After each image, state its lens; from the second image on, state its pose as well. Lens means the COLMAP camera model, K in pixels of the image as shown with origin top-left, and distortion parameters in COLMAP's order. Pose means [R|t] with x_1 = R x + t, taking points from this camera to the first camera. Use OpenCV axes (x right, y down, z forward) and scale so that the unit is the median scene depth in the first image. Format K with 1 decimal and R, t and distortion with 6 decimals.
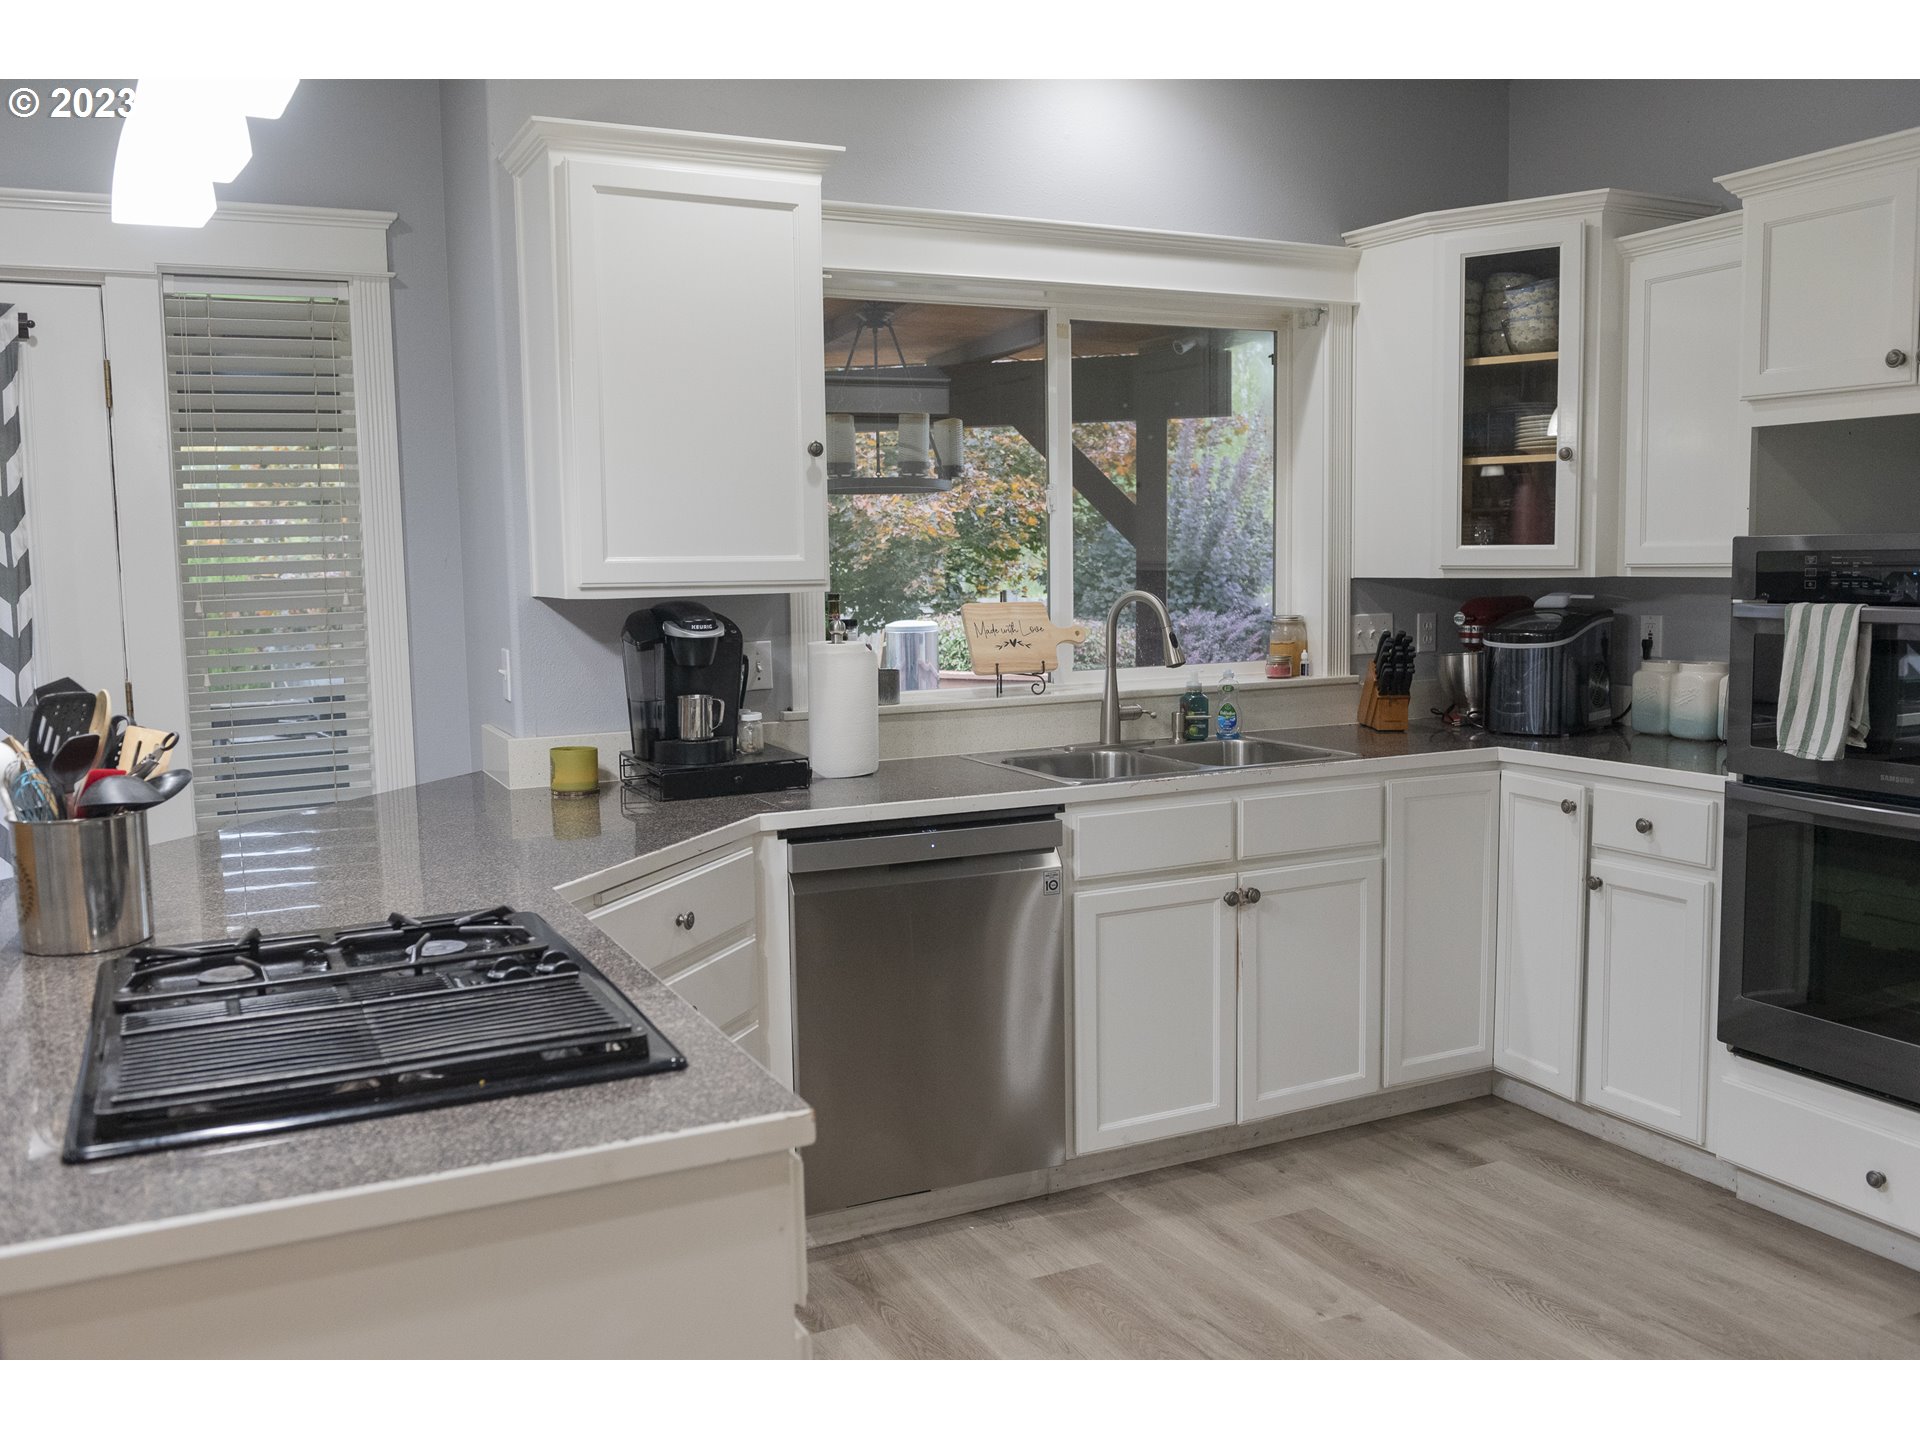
lens RADIAL K [[1631.2, 0, 959.1], [0, 1631.2, 720.7], [0, 0, 1]] dist [-0.004093, -0.003929]
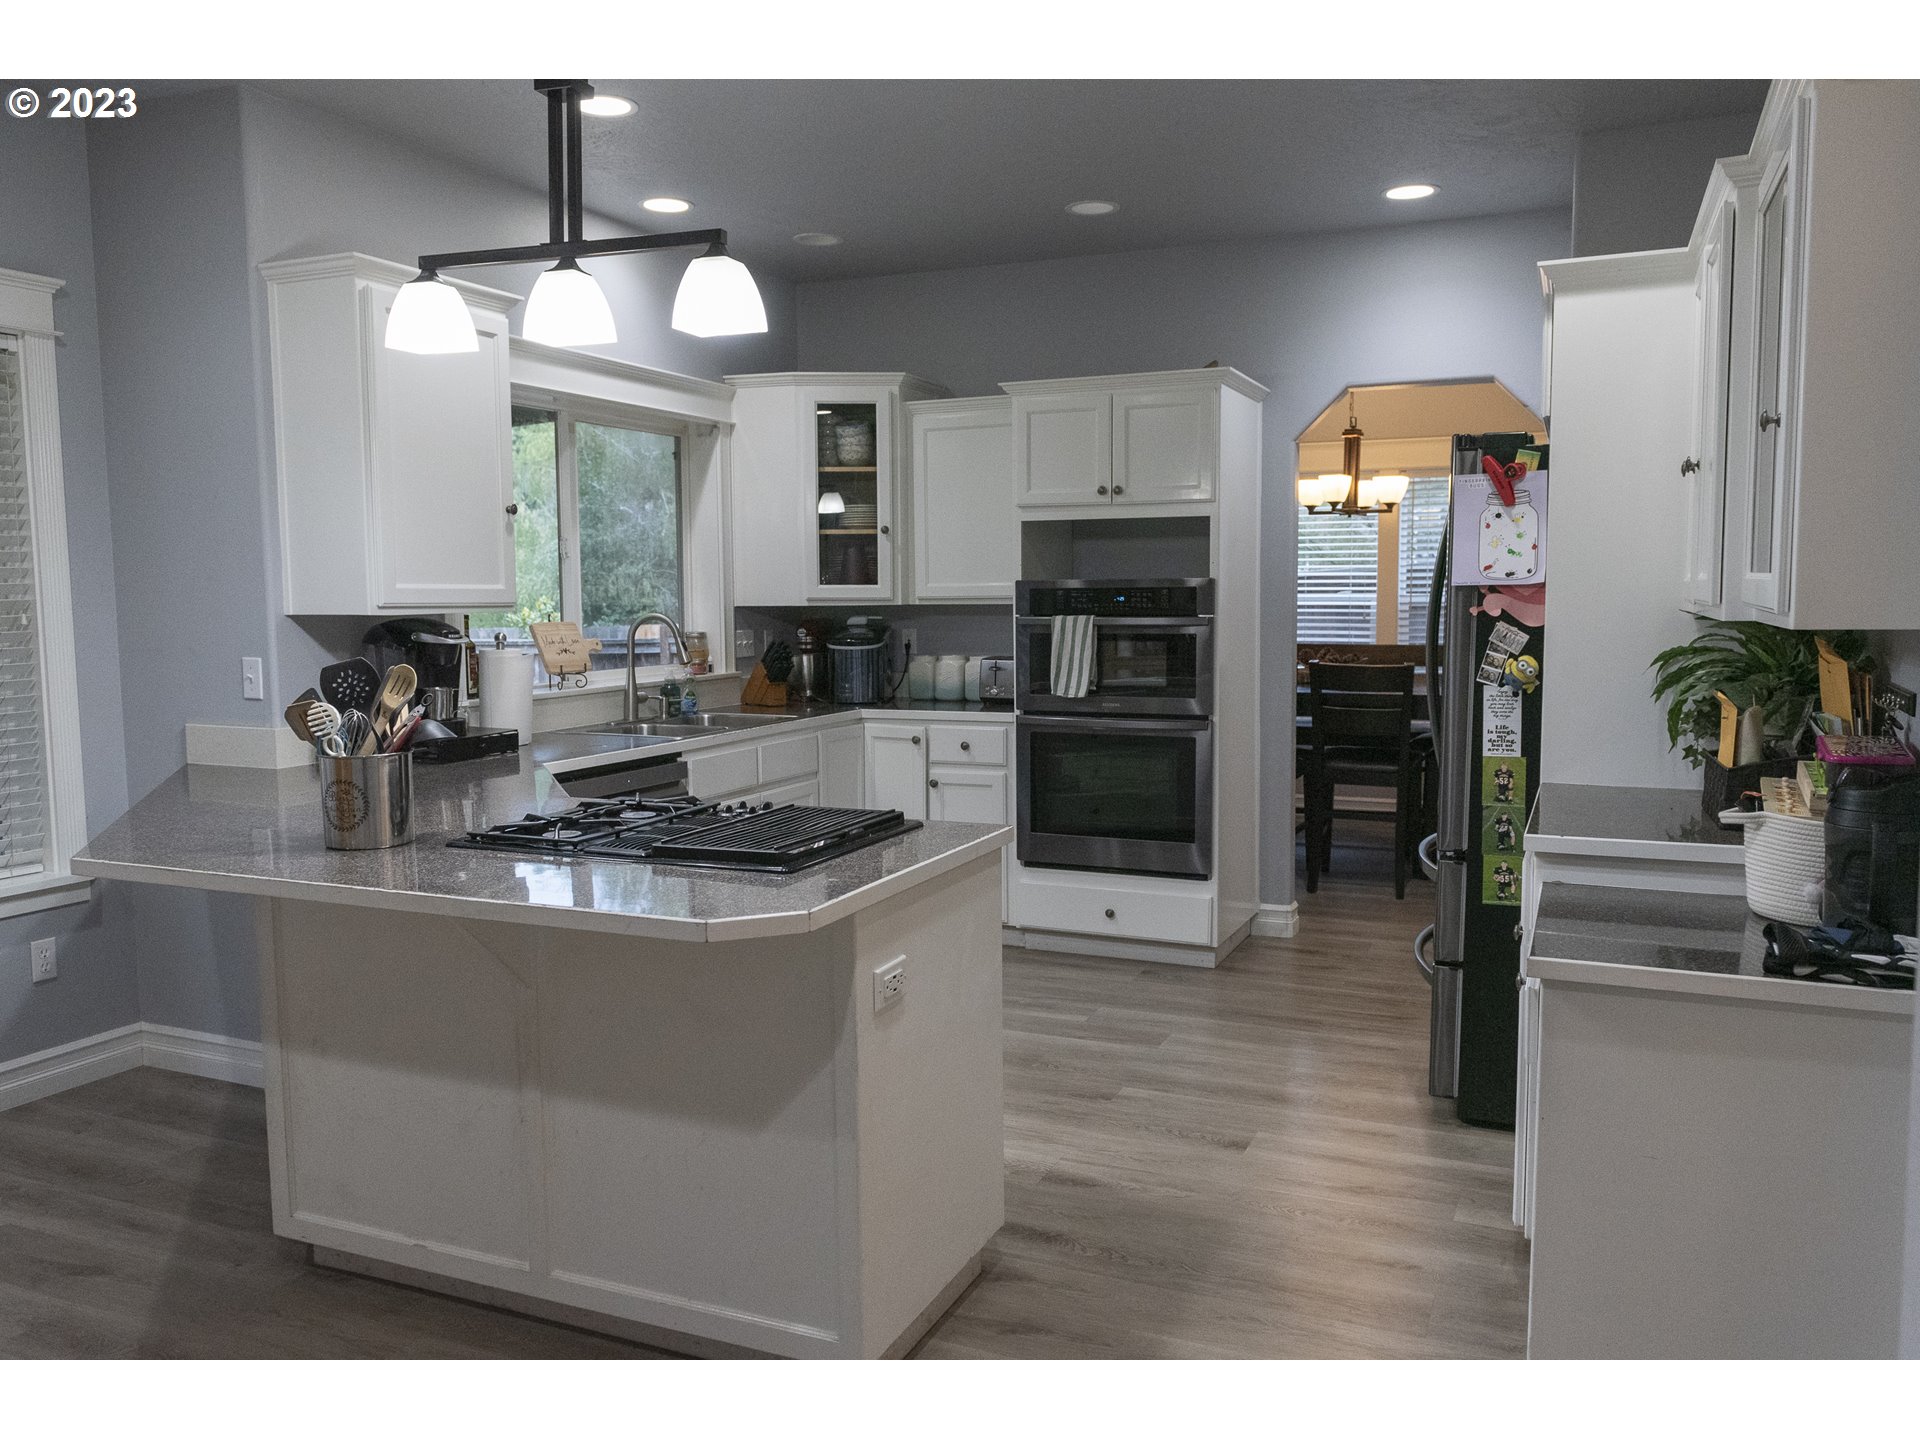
lens RADIAL K [[1458.3, 0, 959.6], [0, 1458.3, 724.6], [0, 0, 1]] dist [0.034968, -0.005157]
pose [[0.770435, -0.049676, 0.635580, -0.525935], [0.060911, 0.998134, 0.004178, 0.031891], [-0.634602, 0.035495, 0.772024, -0.183133]]
